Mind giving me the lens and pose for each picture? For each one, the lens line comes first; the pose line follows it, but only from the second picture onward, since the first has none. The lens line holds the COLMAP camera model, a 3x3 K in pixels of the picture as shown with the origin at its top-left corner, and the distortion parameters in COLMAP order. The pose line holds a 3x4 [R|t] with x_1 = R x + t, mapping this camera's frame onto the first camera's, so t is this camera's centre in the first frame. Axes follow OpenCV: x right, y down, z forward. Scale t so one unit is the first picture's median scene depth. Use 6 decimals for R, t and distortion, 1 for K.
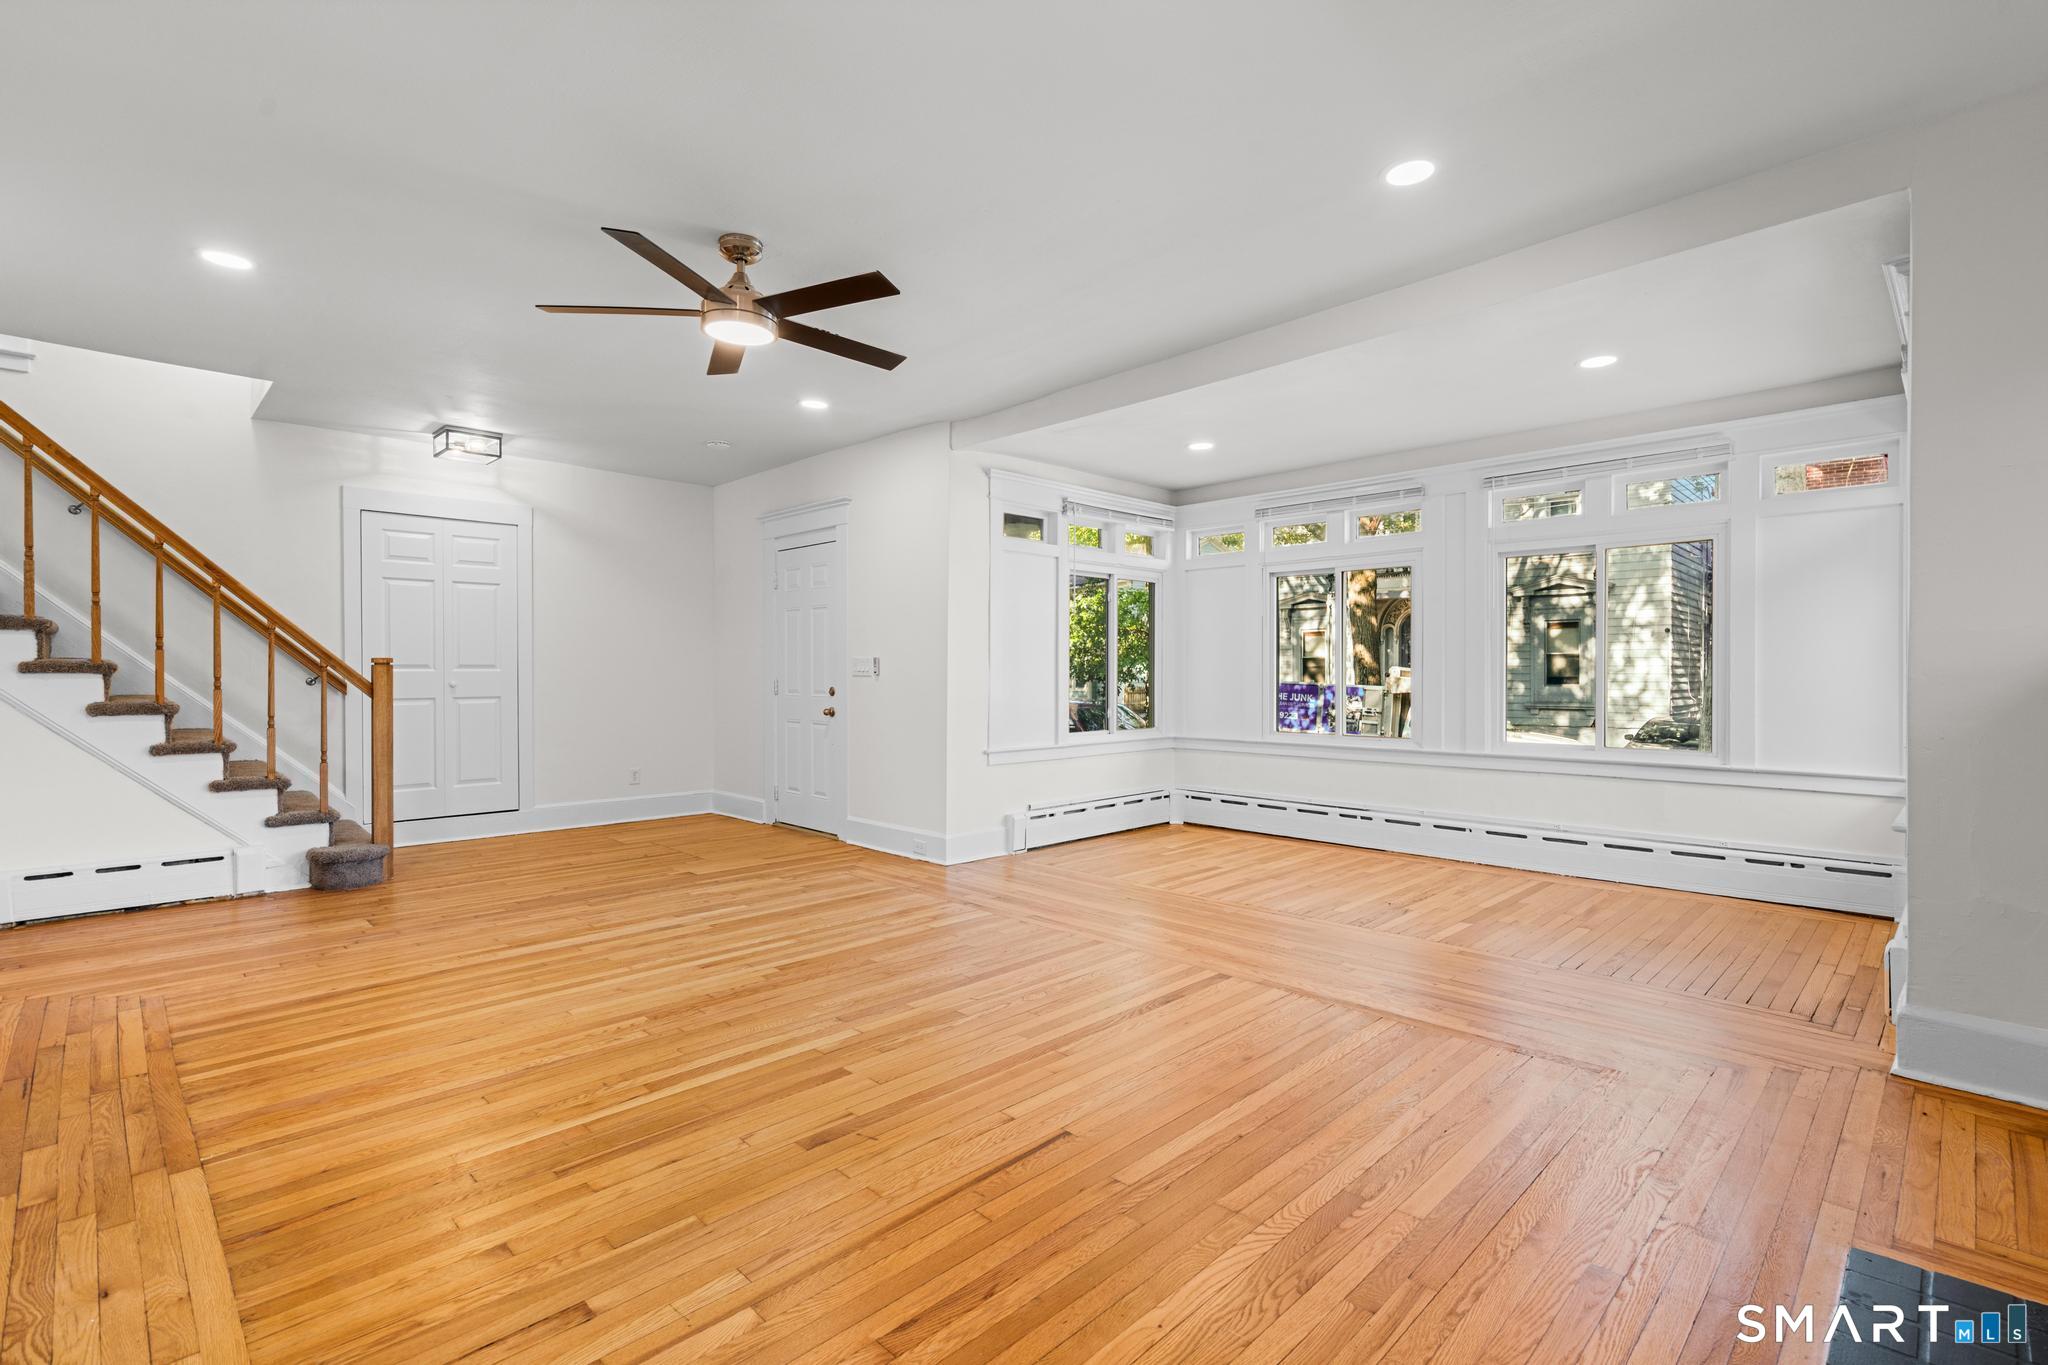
lens RADIAL K [[949.5, 0, 1029.0], [0, 949.5, 679.7], [0, 0, 1]] dist [0.000149, 0.001806]
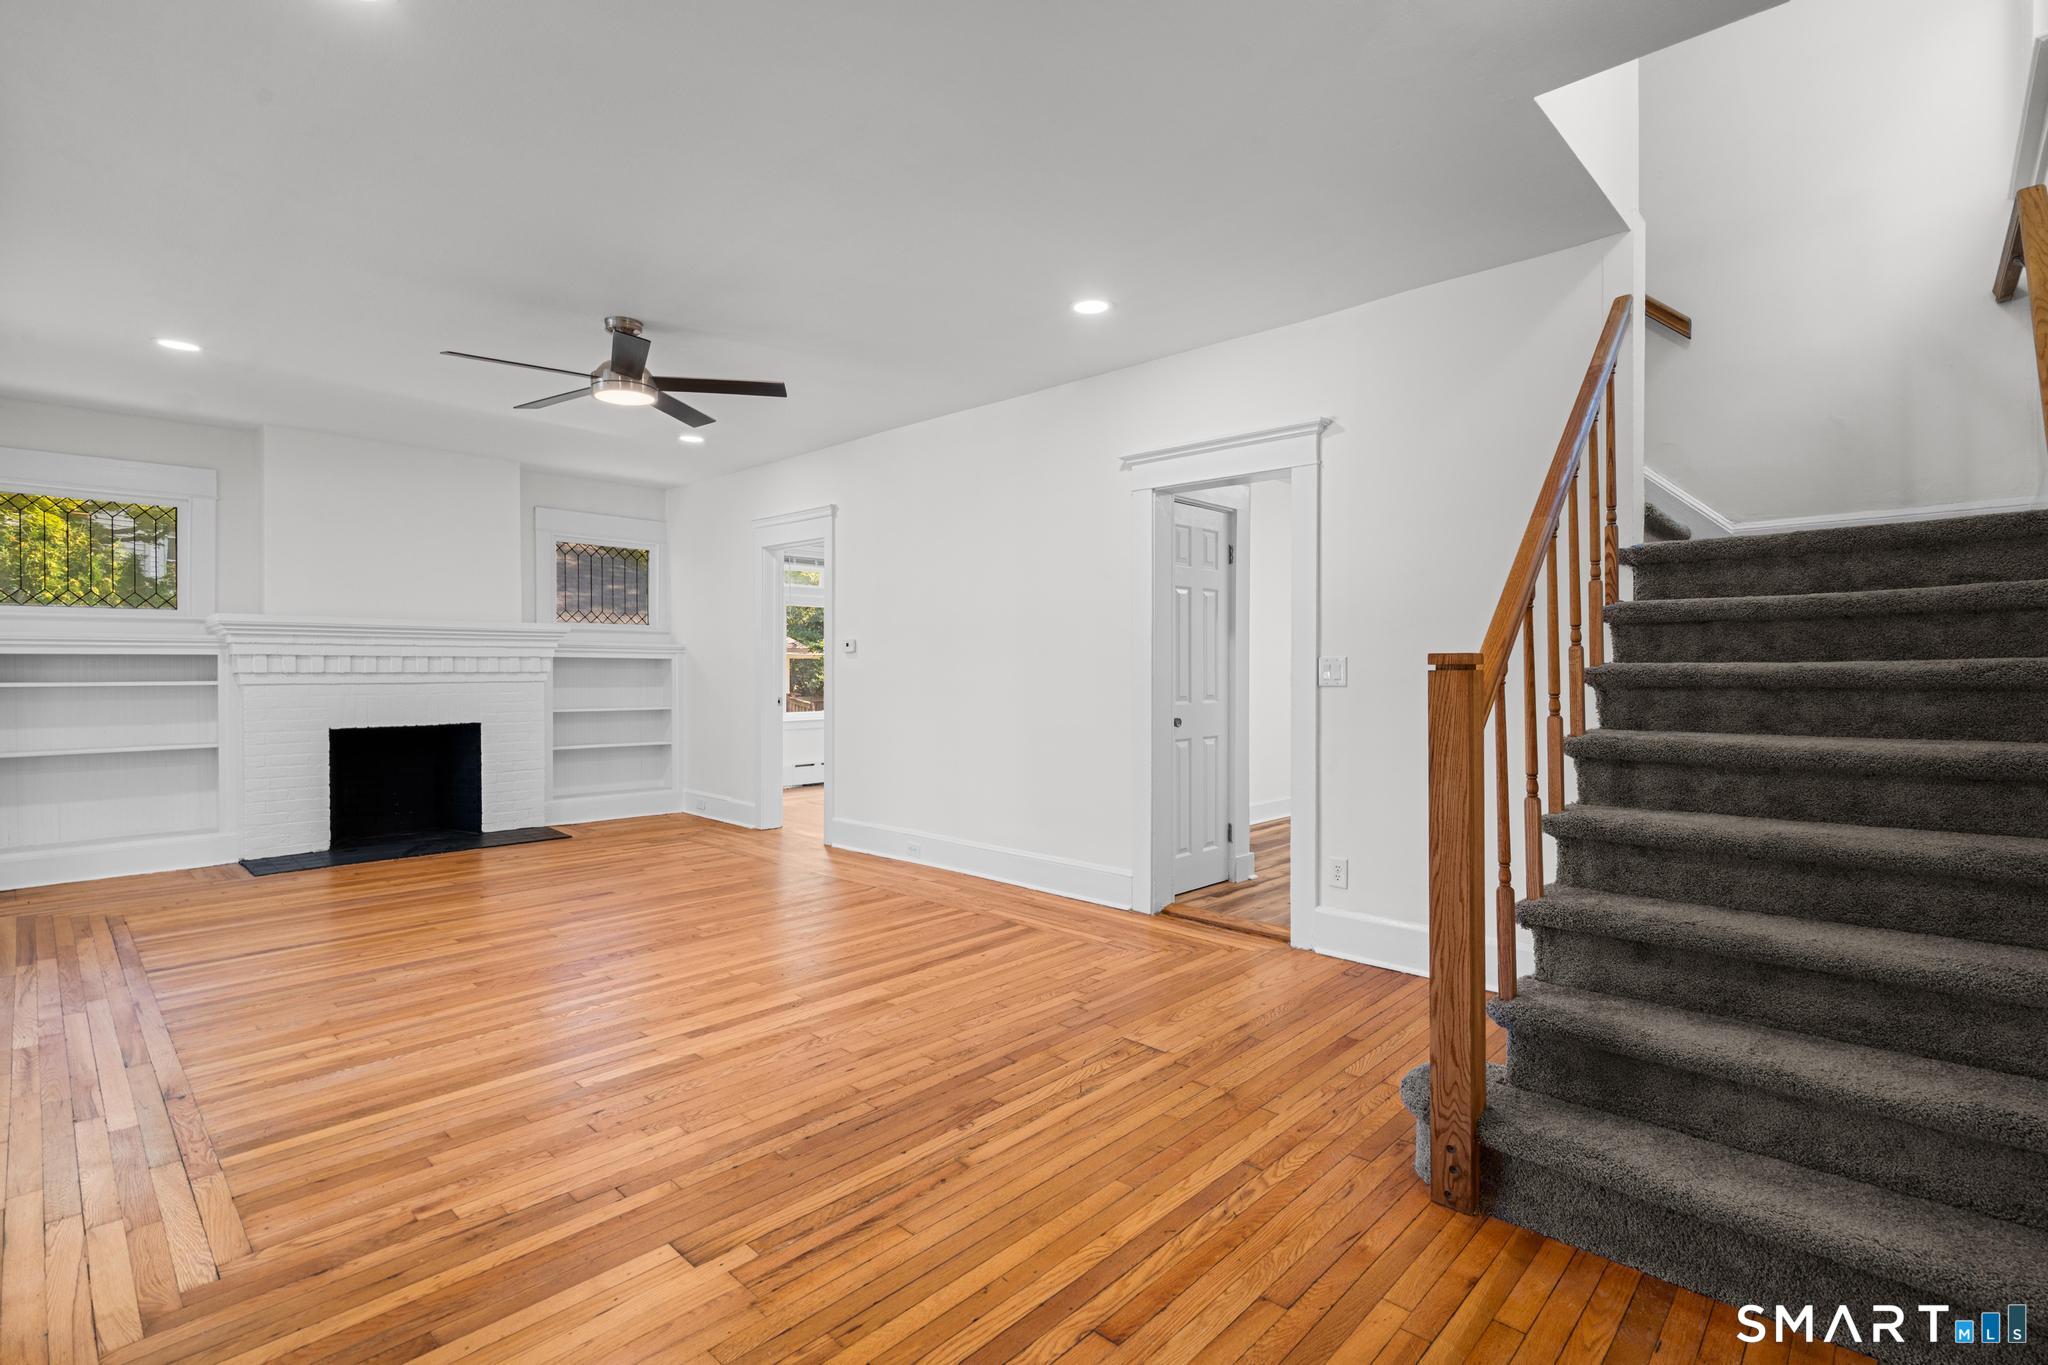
lens RADIAL K [[949.5, 0, 1018.3], [0, 949.5, 670.6], [0, 0, 1]] dist [0.000149, 0.001806]
pose [[-0.999528, 0.000560, -0.030714, -0.288206], [0.000177, 0.999922, 0.012481, -0.012405], [0.030719, 0.012469, -0.999450, 0.835294]]
